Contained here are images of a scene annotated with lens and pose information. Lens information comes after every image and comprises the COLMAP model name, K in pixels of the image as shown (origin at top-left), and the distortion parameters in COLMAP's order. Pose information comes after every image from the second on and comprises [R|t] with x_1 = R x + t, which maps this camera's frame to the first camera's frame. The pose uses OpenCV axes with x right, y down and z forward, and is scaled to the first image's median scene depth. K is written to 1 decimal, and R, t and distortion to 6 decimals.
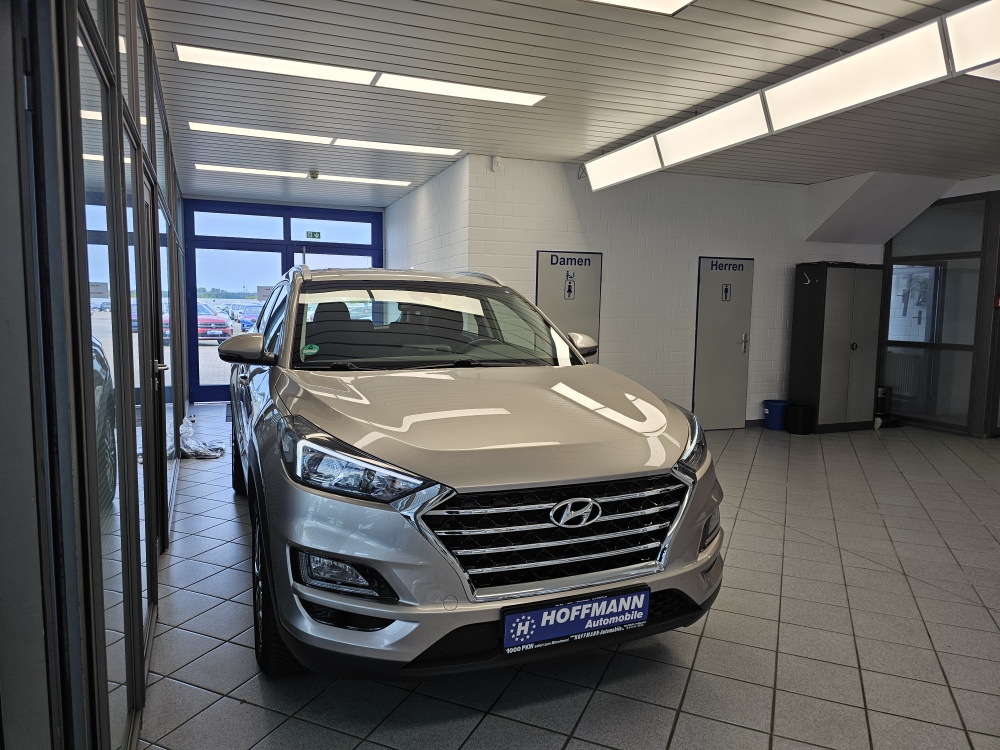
lens RADIAL K [[667.7, 0, 503.5], [0, 667.7, 374.9], [0, 0, 1]] dist [0.081097, -0.108291]
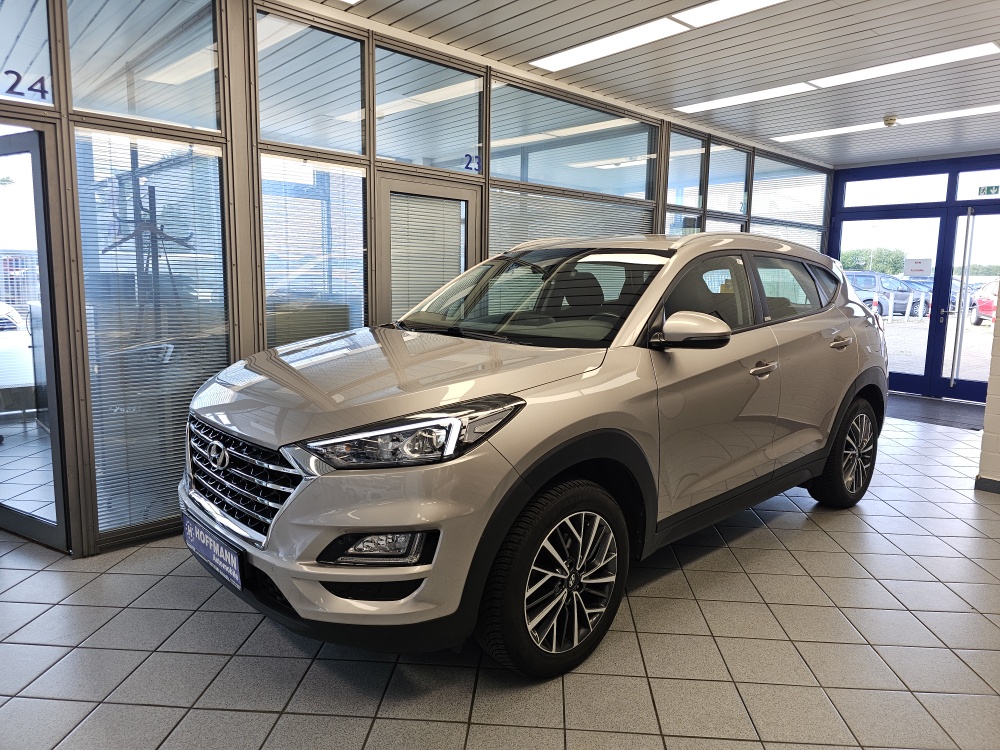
lens RADIAL K [[667.7, 0, 503.5], [0, 667.7, 374.9], [0, 0, 1]] dist [0.081097, -0.108291]
pose [[0.333237, 0.120254, -0.935143, 1.230133], [-0.097293, 0.990924, 0.092757, -0.071024], [0.937810, 0.060072, 0.341913, 1.006506]]
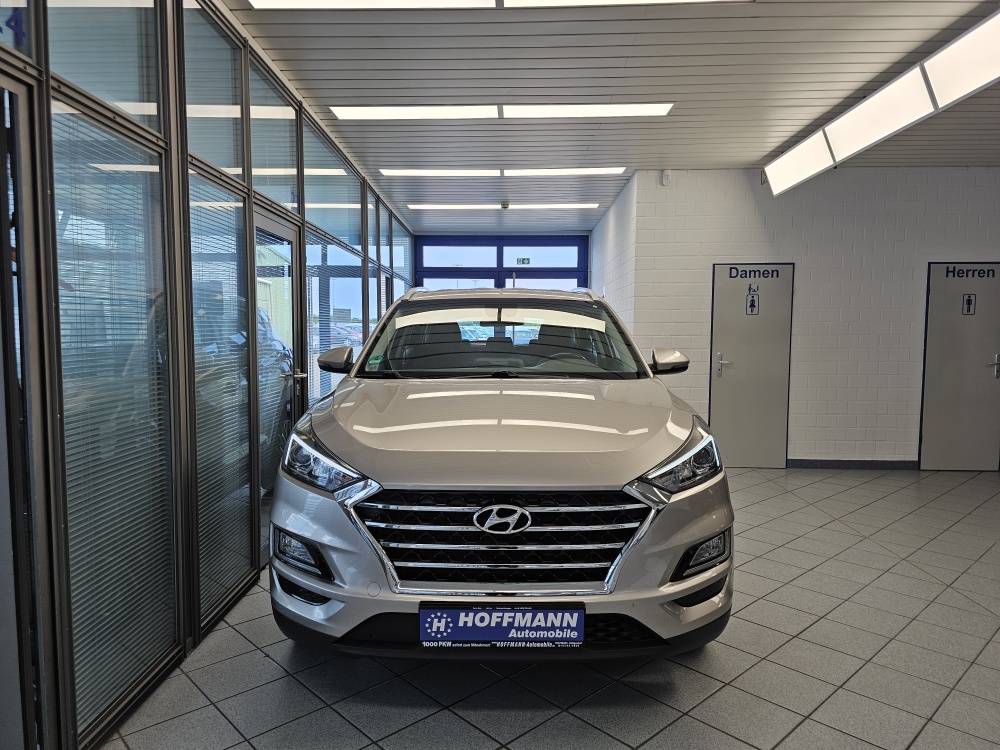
lens RADIAL K [[674.1, 0, 504.9], [0, 674.1, 377.1], [0, 0, 1]] dist [0.045442, -0.052467]
pose [[0.920797, 0.016443, -0.389694, 0.480196], [-0.029086, 0.999224, -0.026563, 0.019401], [0.388955, 0.035794, 0.920561, 0.063228]]
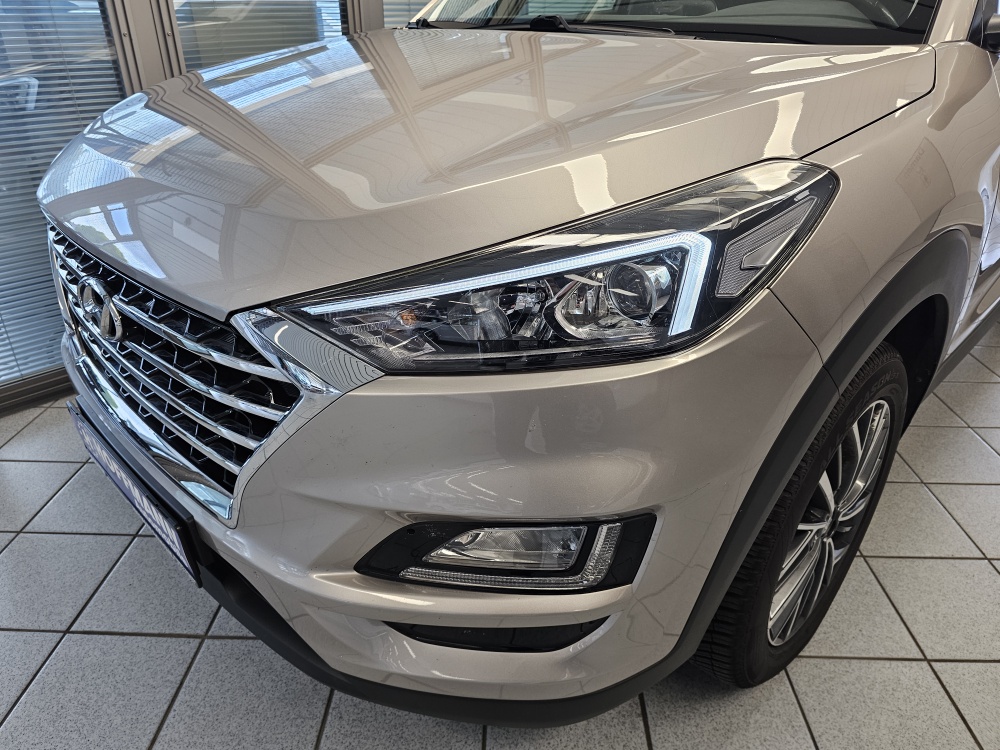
lens RADIAL K [[691.9, 0, 499.9], [0, 691.9, 374.1], [0, 0, 1]] dist [0.037791, -0.062577]
pose [[0.368714, 0.416912, -0.830803, 0.643337], [-0.081423, 0.904826, 0.417923, 0.005629], [0.925970, -0.086447, 0.367568, 1.034835]]
